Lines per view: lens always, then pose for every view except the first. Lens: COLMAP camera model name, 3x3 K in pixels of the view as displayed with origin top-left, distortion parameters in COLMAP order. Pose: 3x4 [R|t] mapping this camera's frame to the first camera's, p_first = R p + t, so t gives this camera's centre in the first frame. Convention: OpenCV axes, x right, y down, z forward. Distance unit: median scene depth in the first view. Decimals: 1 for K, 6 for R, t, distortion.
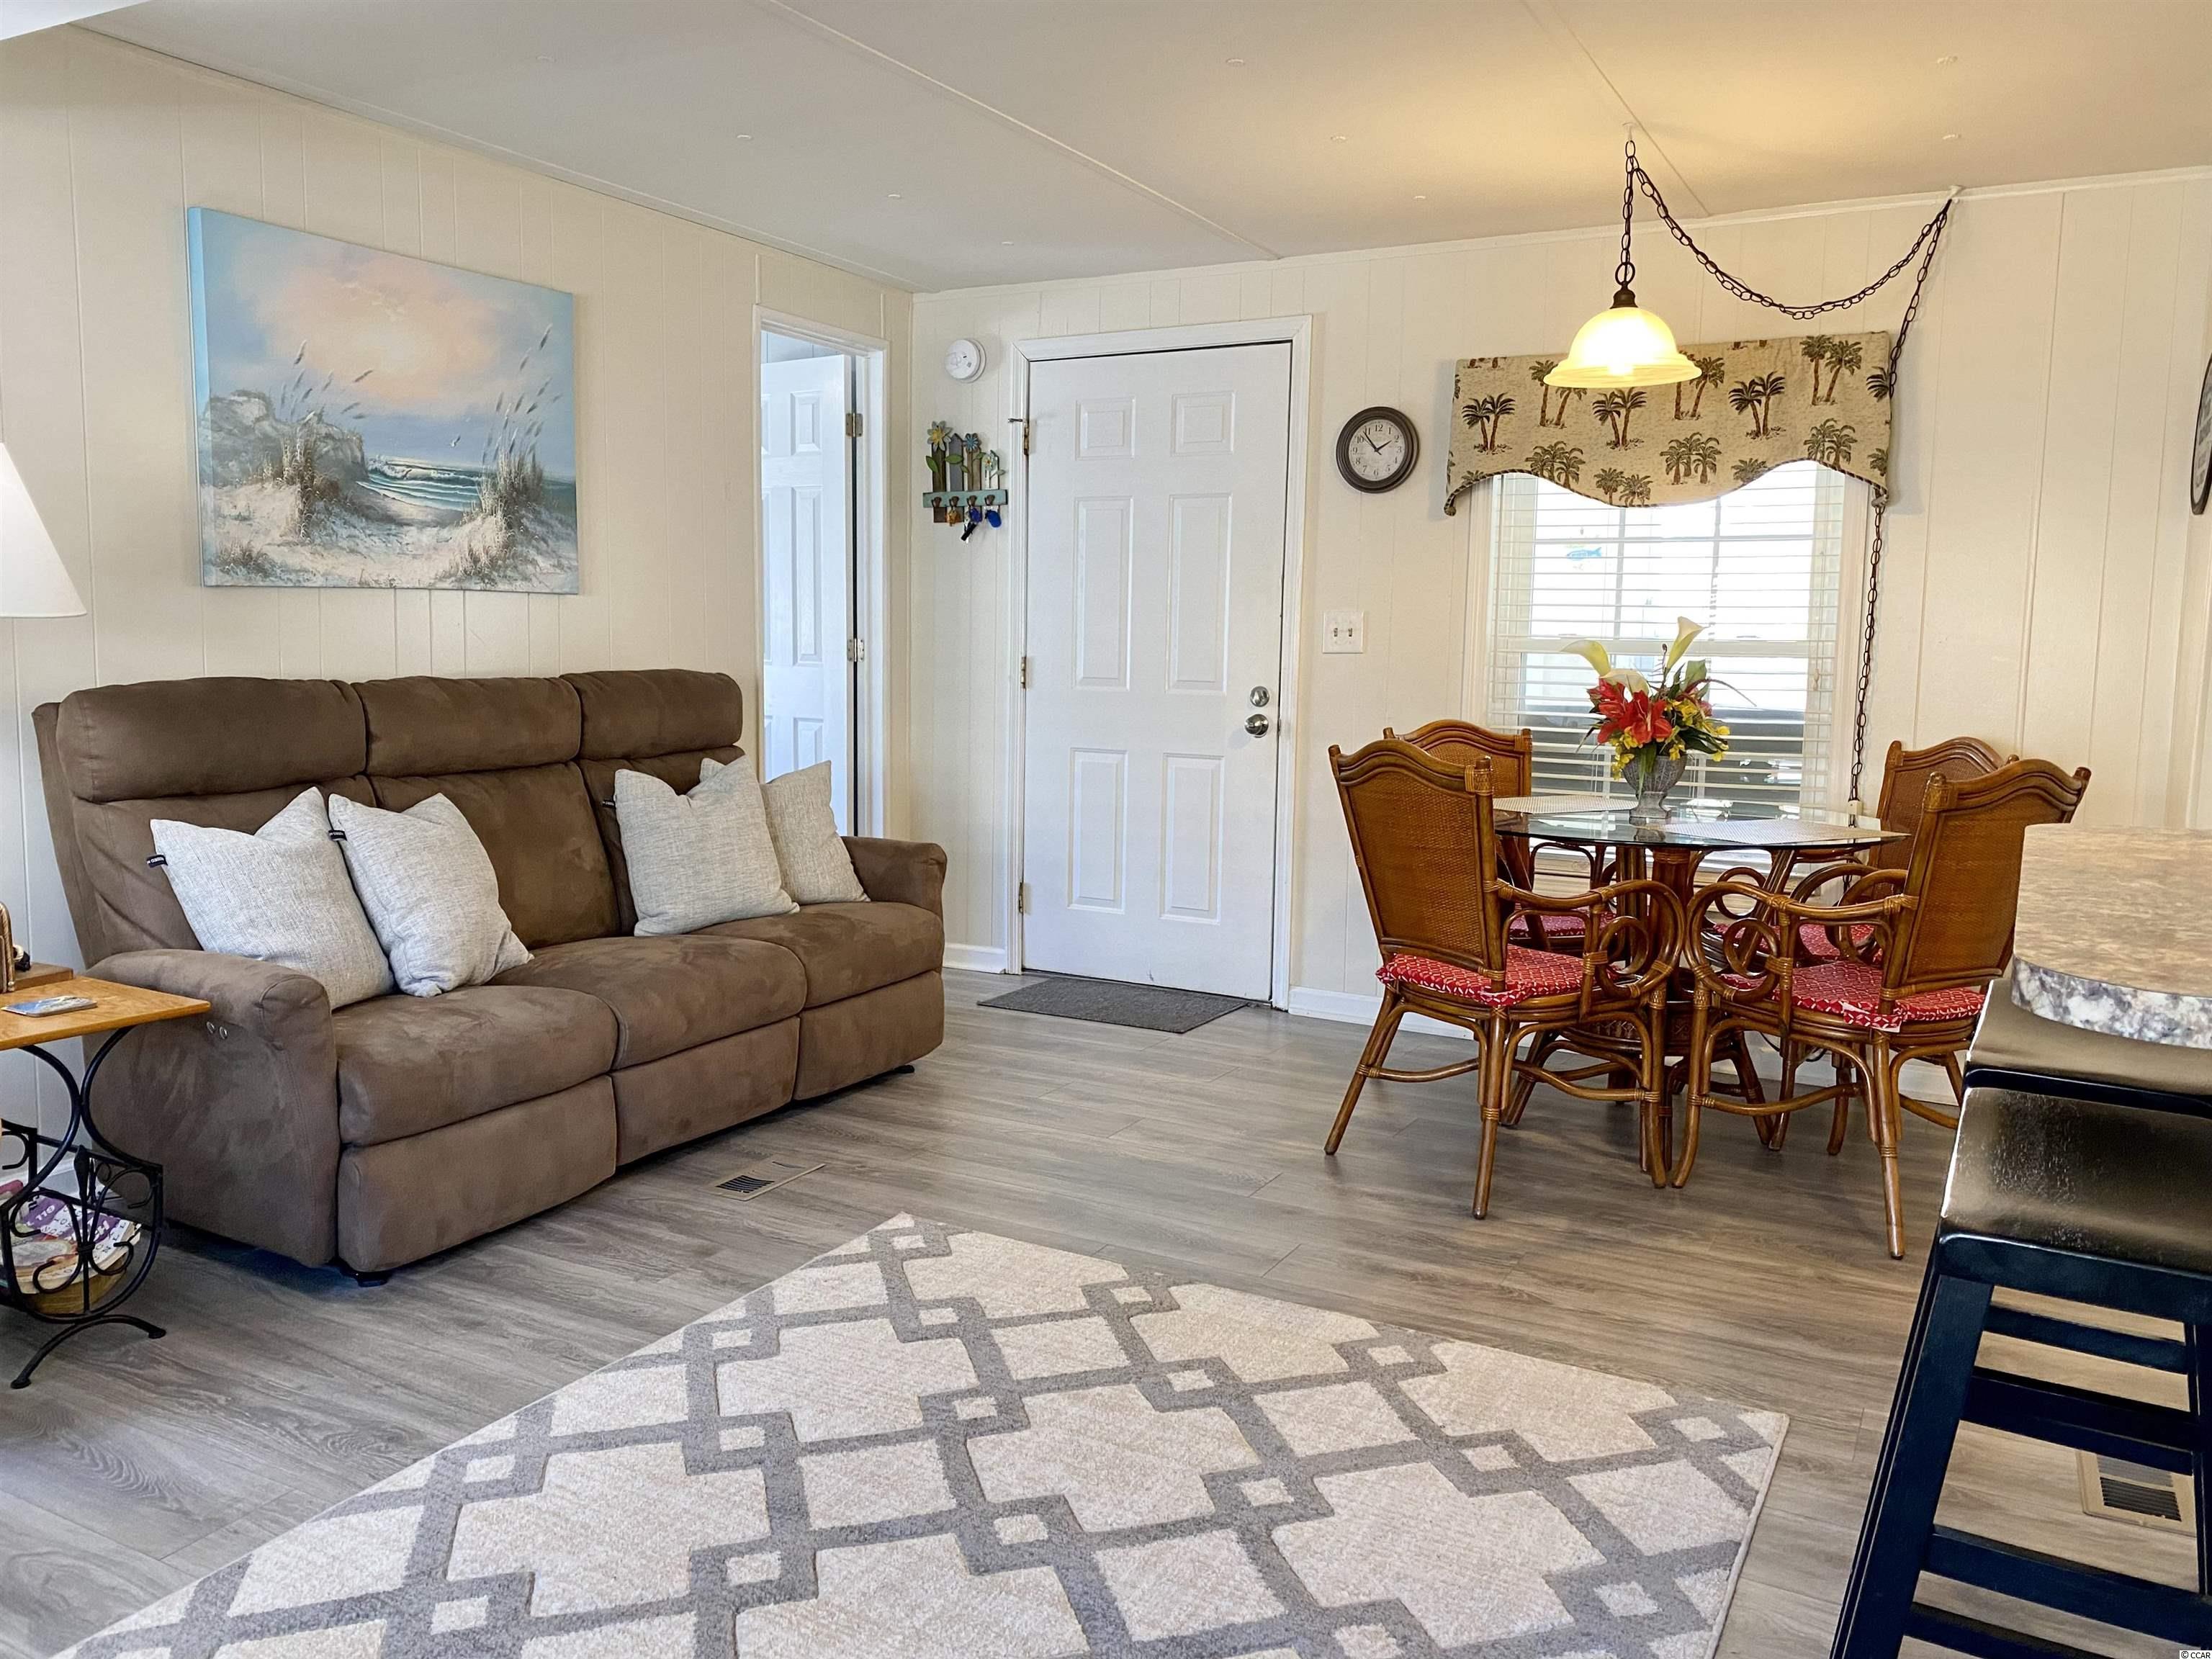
lens RADIAL K [[1670.2, 0, 1086.7], [0, 1670.2, 816.7], [0, 0, 1]] dist [0.014835, -0.022104]
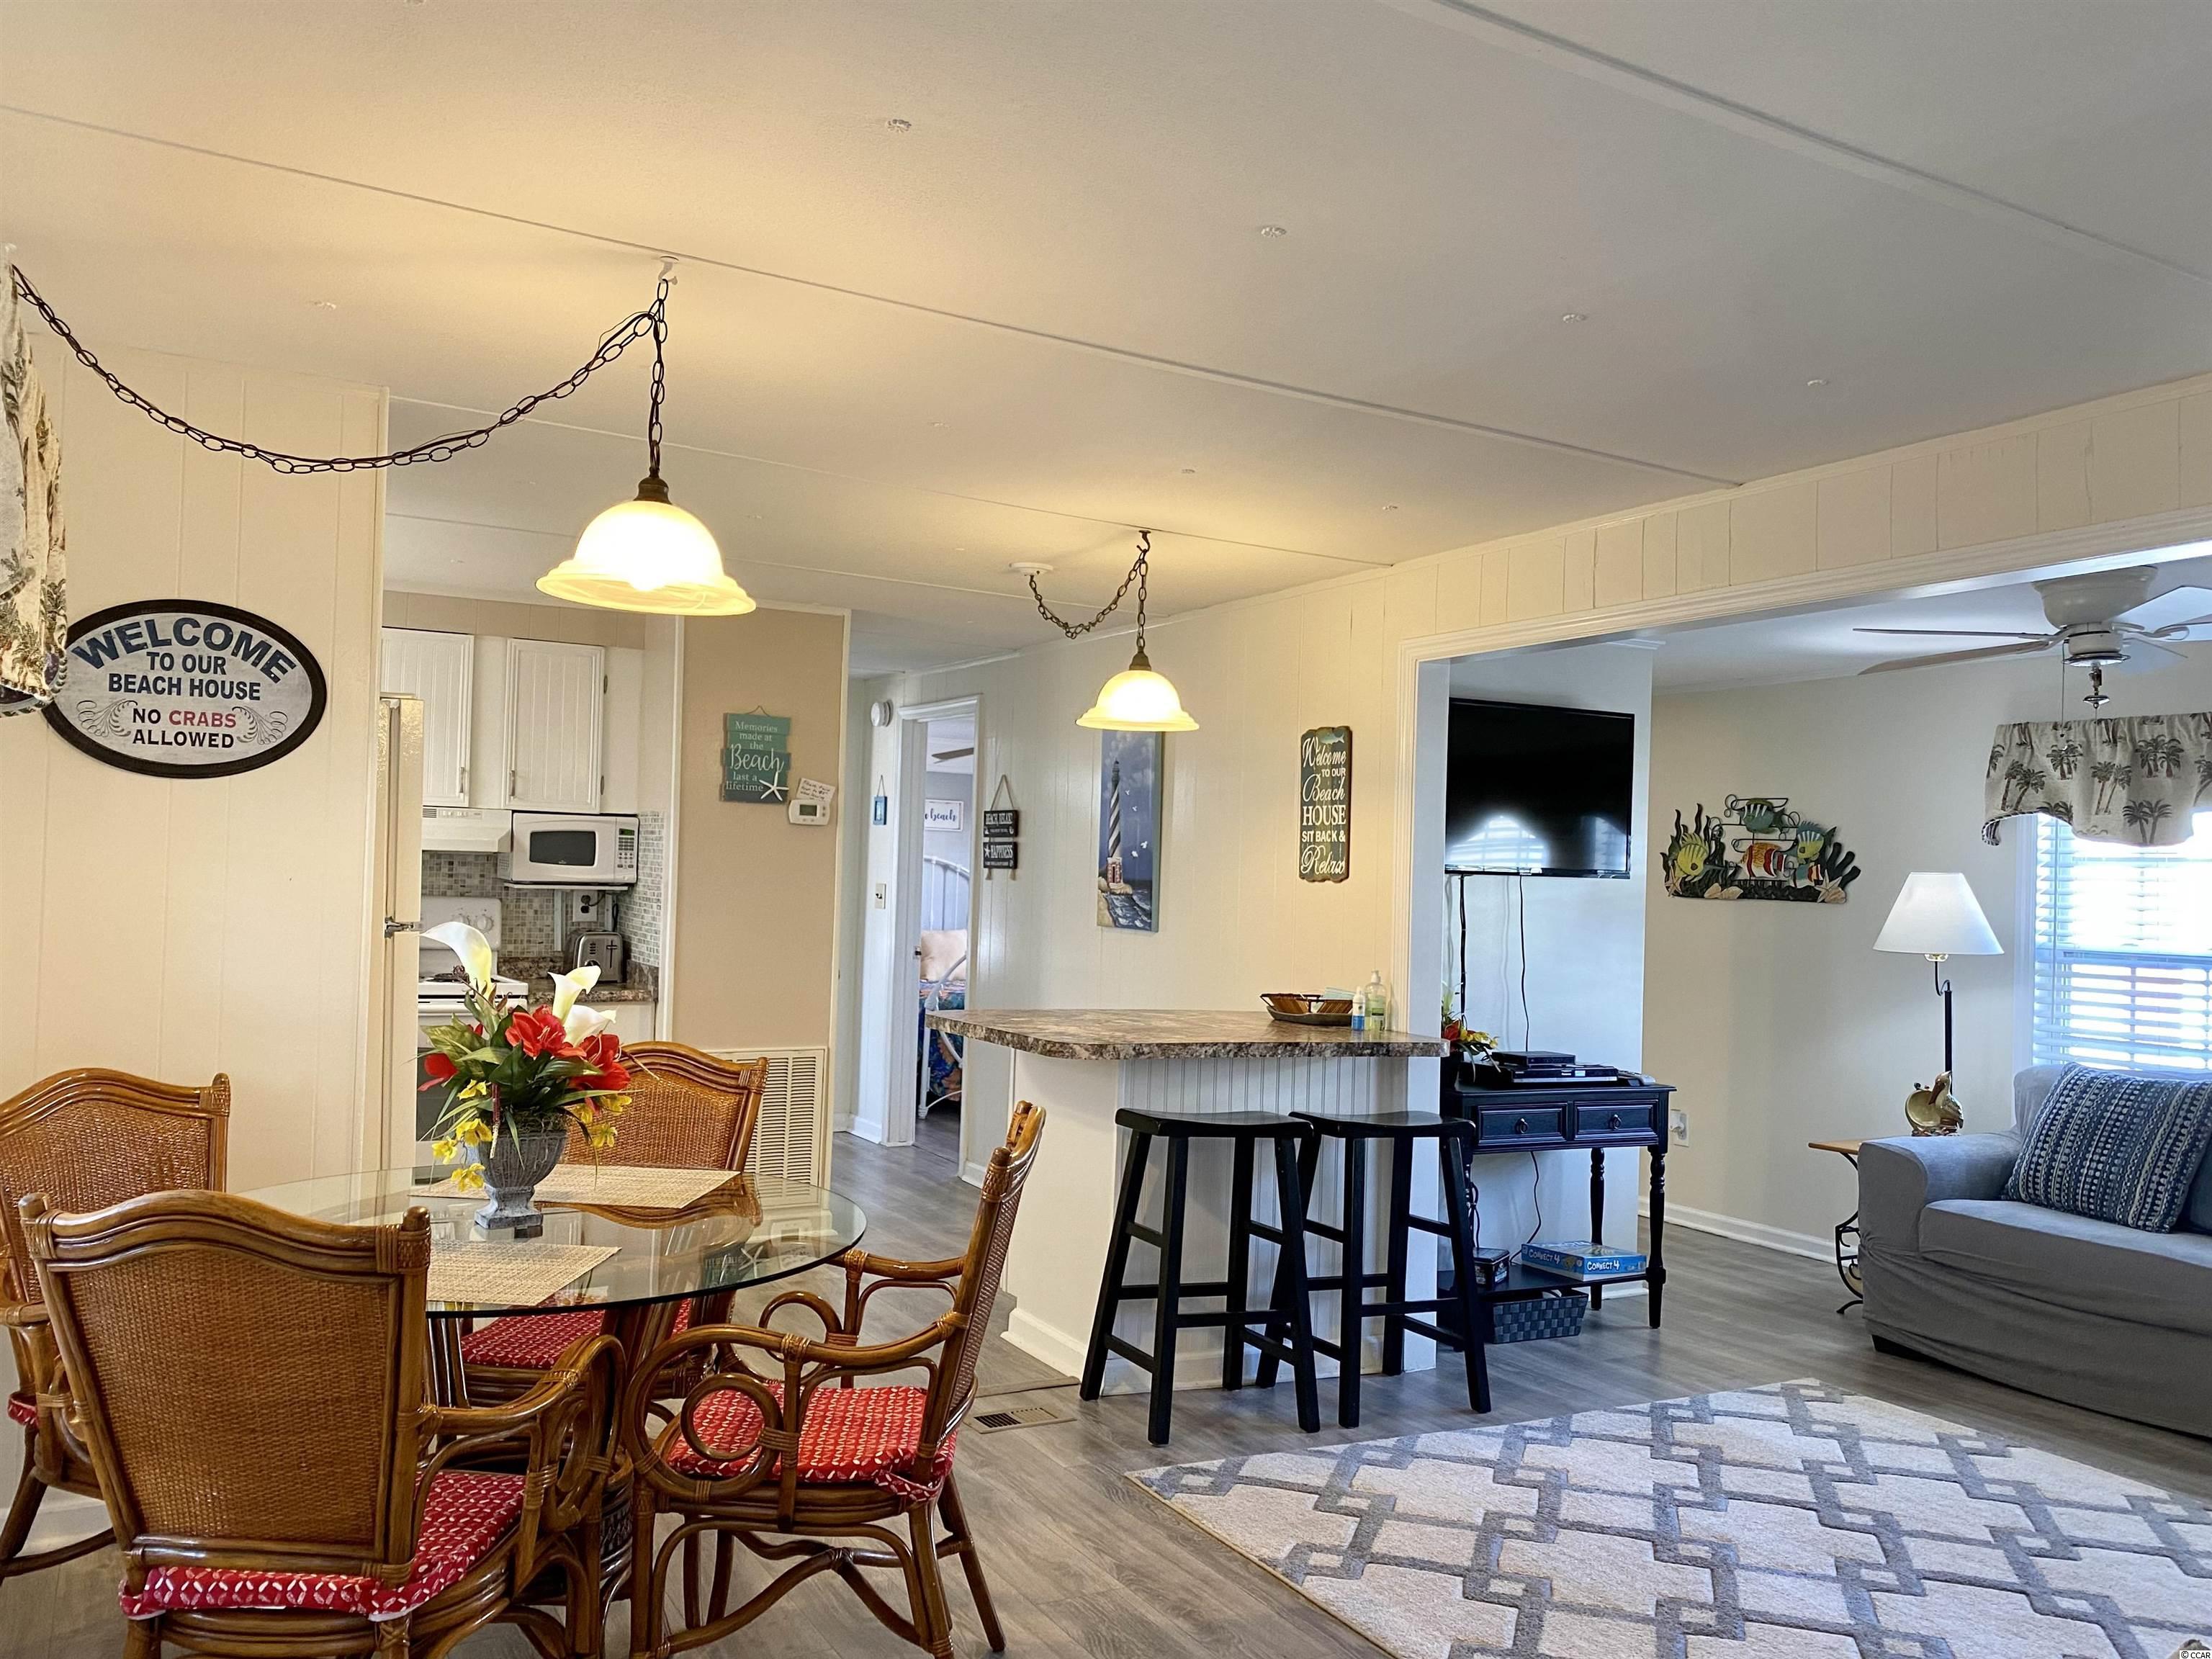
lens RADIAL K [[1670.2, 0, 1086.7], [0, 1670.2, 816.7], [0, 0, 1]] dist [0.014835, -0.022104]
pose [[-0.839563, -0.020999, 0.542857, -0.221077], [0.017017, 0.997746, 0.064912, -0.204373], [-0.542996, 0.063736, -0.837313, 1.452358]]
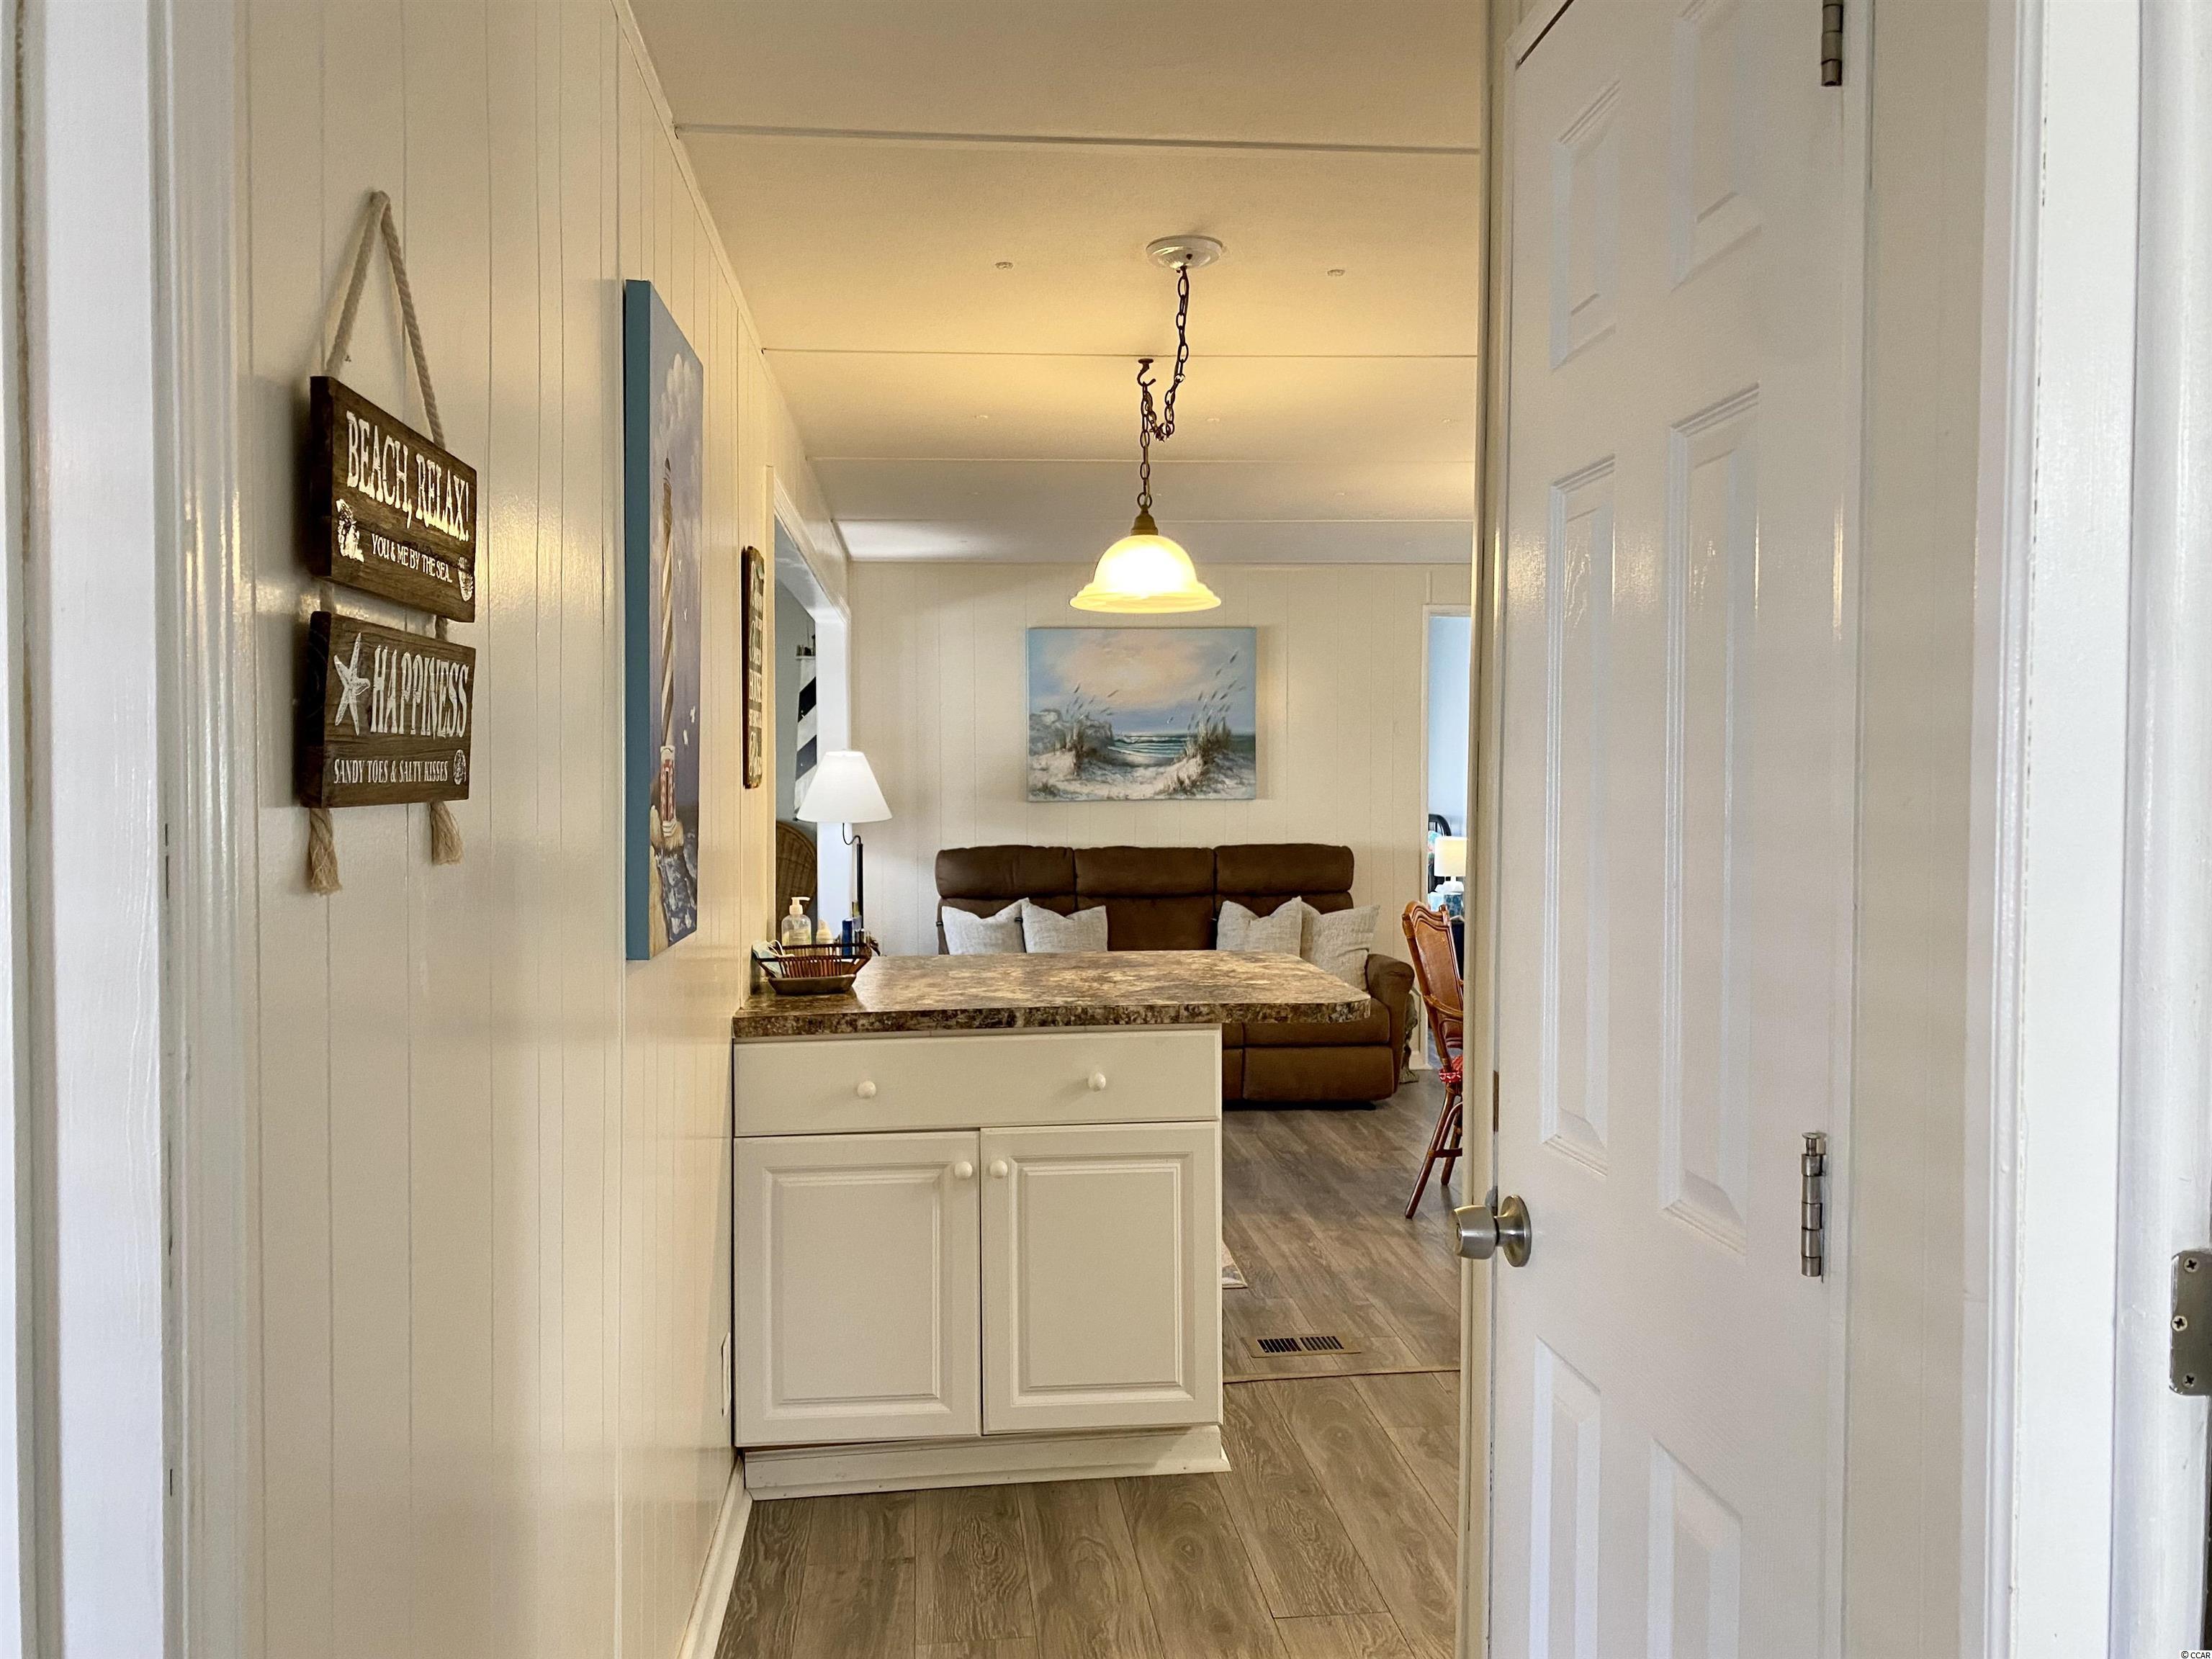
lens RADIAL K [[1670.2, 0, 1086.7], [0, 1670.2, 816.7], [0, 0, 1]] dist [0.014835, -0.022104]
pose [[0.559439, 0.007146, -0.828840, 1.165780], [-0.082694, 0.995455, -0.047234, -0.023020], [0.824736, 0.094964, 0.557488, -0.107395]]
